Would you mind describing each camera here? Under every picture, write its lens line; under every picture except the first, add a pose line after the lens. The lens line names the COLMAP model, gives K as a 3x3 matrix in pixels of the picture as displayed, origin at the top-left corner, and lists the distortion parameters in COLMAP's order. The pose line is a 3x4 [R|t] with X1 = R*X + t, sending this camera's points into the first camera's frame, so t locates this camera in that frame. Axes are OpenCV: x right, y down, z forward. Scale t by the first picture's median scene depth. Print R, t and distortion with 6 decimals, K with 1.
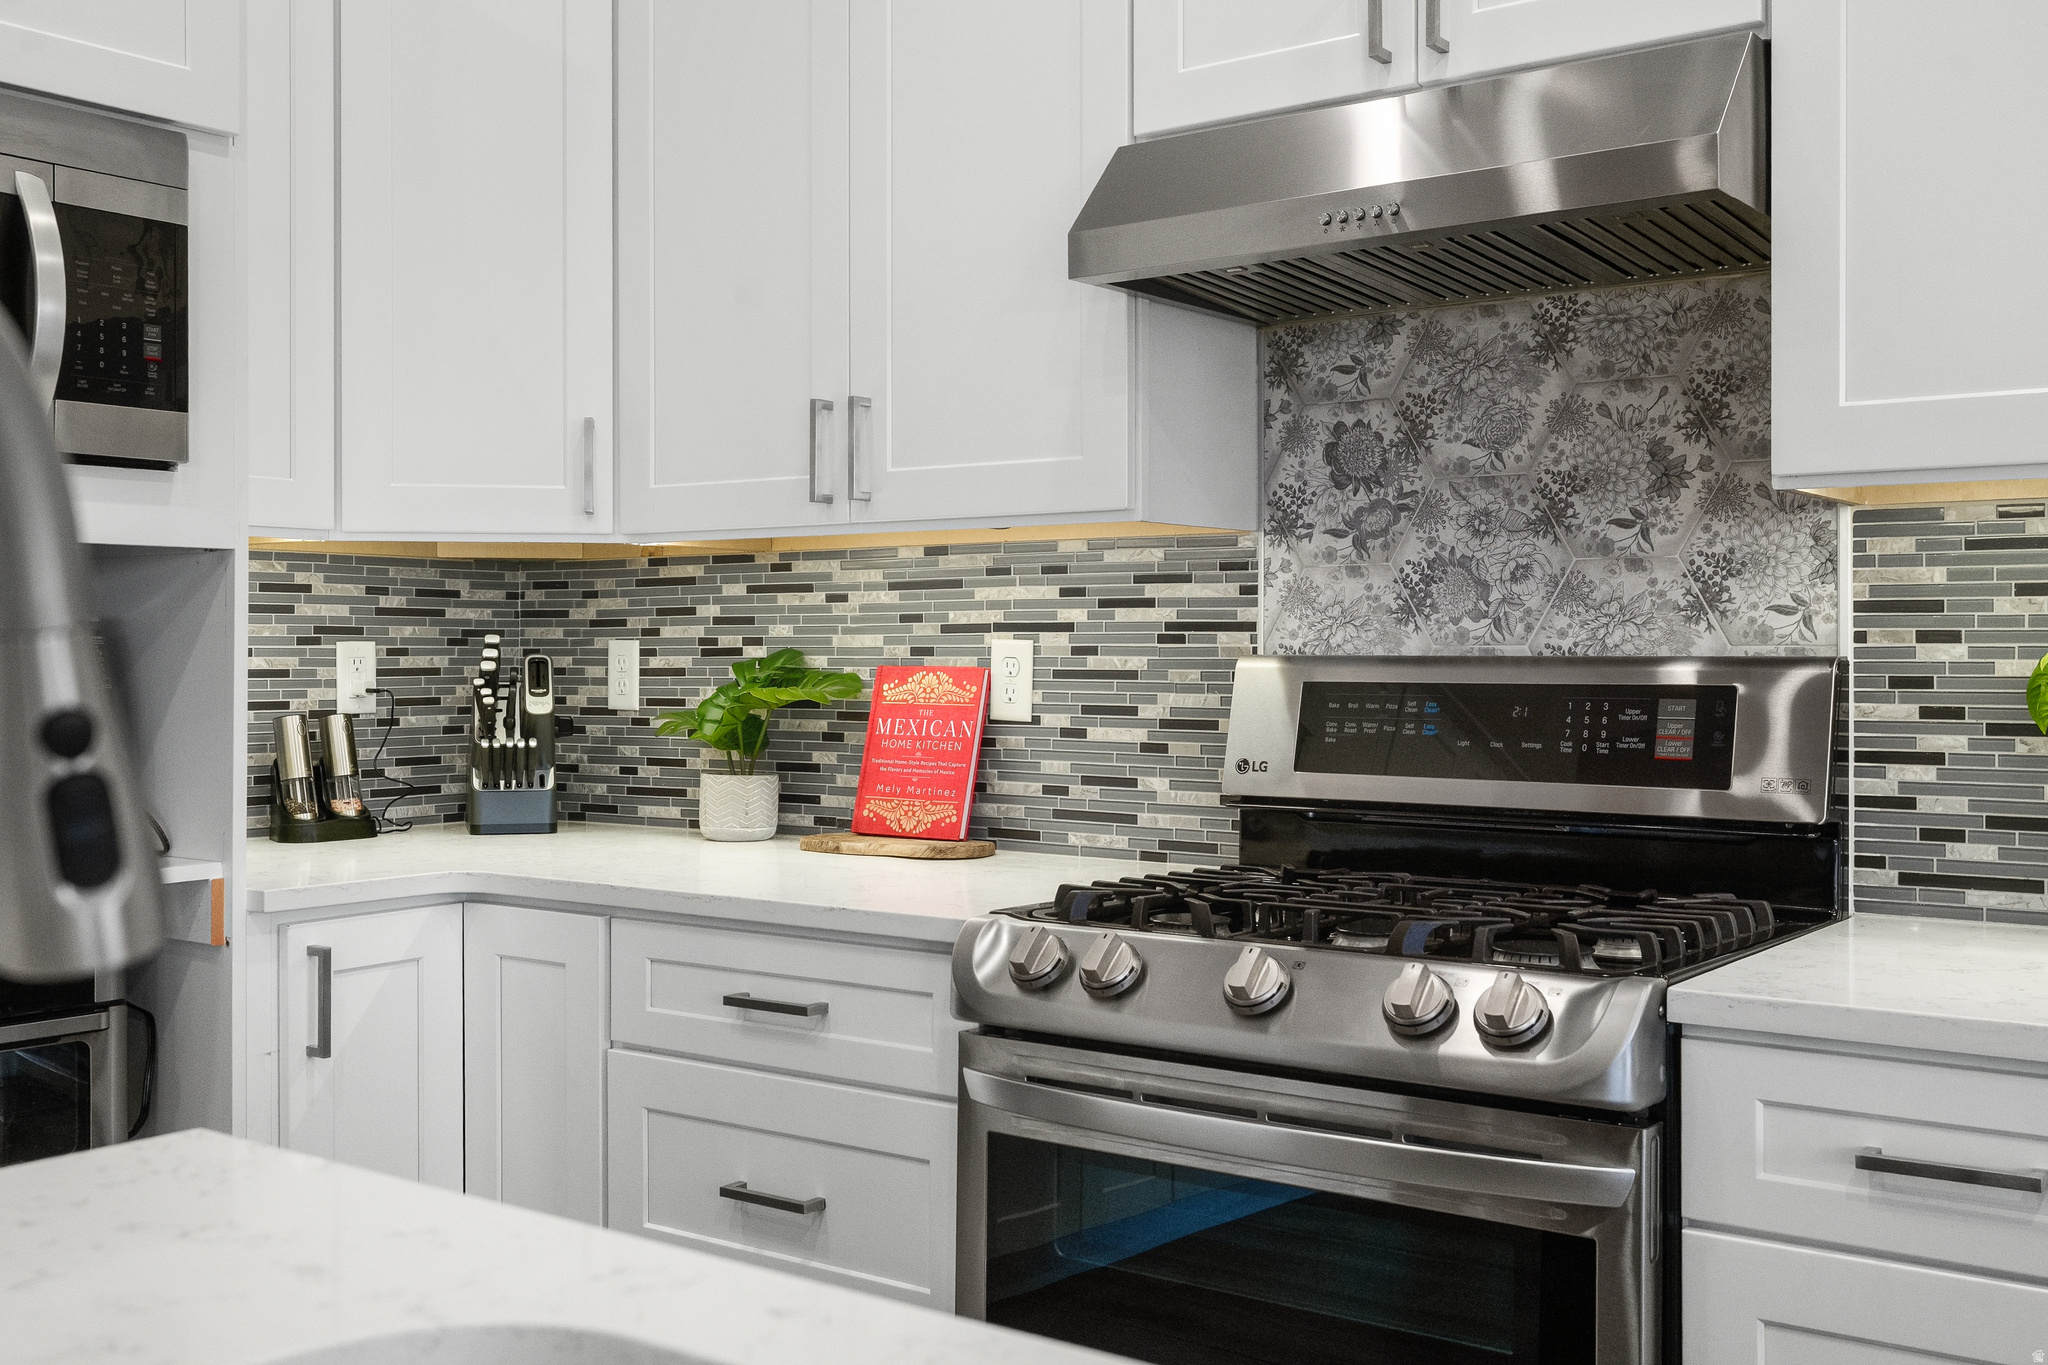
lens RADIAL K [[2074.2, 0, 1021.7], [0, 2074.2, 662.6], [0, 0, 1]] dist [0.019479, 0.000000]
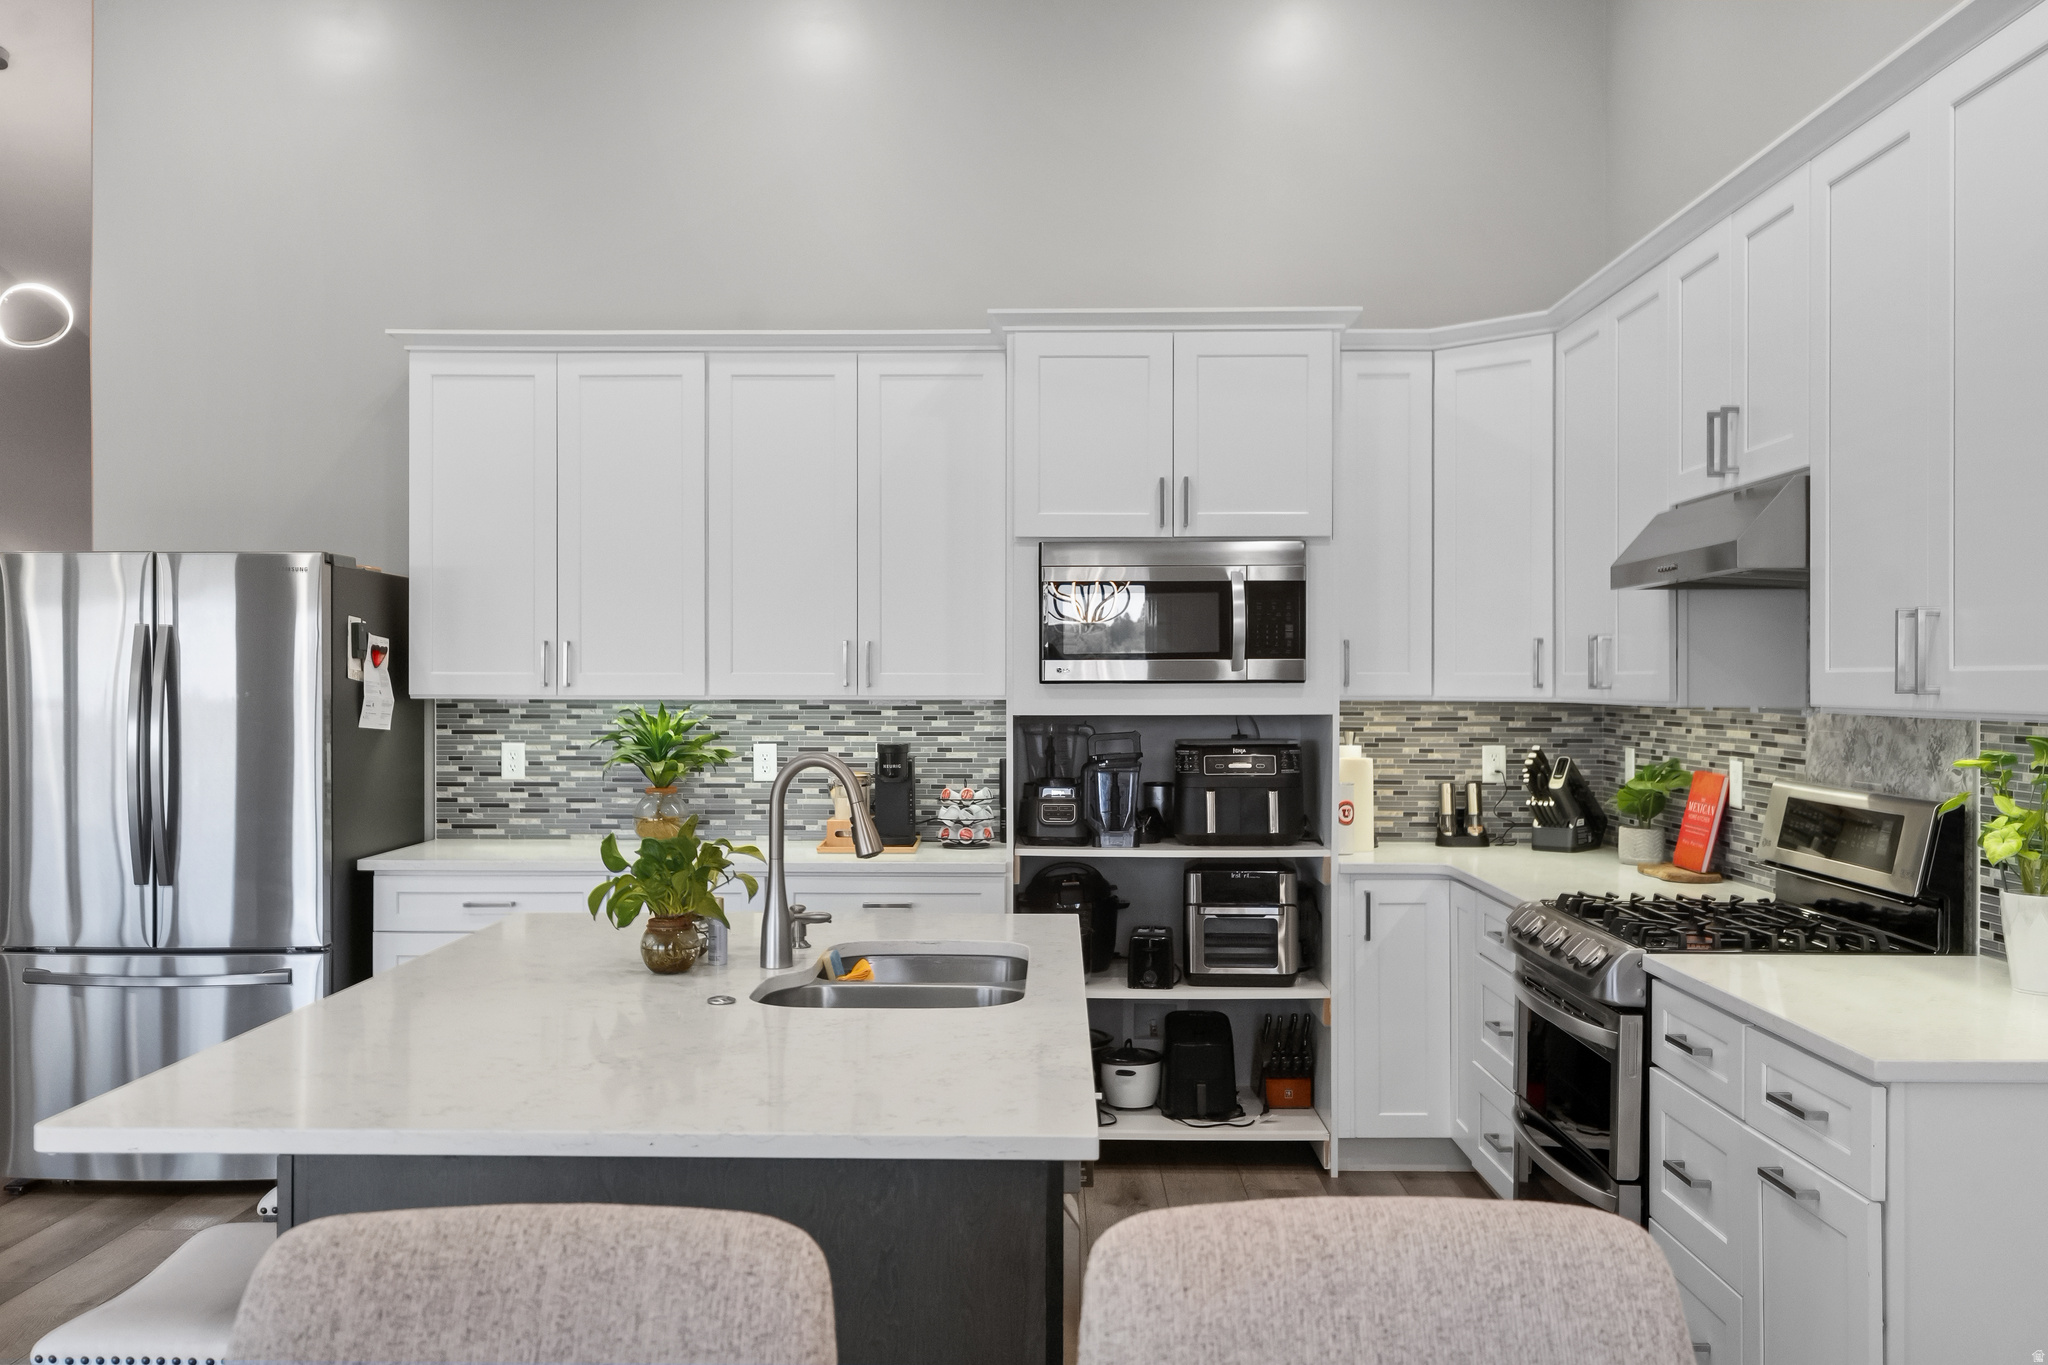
lens RADIAL K [[1721.4, 0, 1017.9], [0, 1721.4, 672.1], [0, 0, 1]] dist [0.039539, -0.002232]
pose [[0.586314, -0.006343, -0.810059, 0.766734], [-0.003306, 0.999942, -0.010223, -0.064324], [0.810077, 0.008672, 0.586259, -0.321095]]
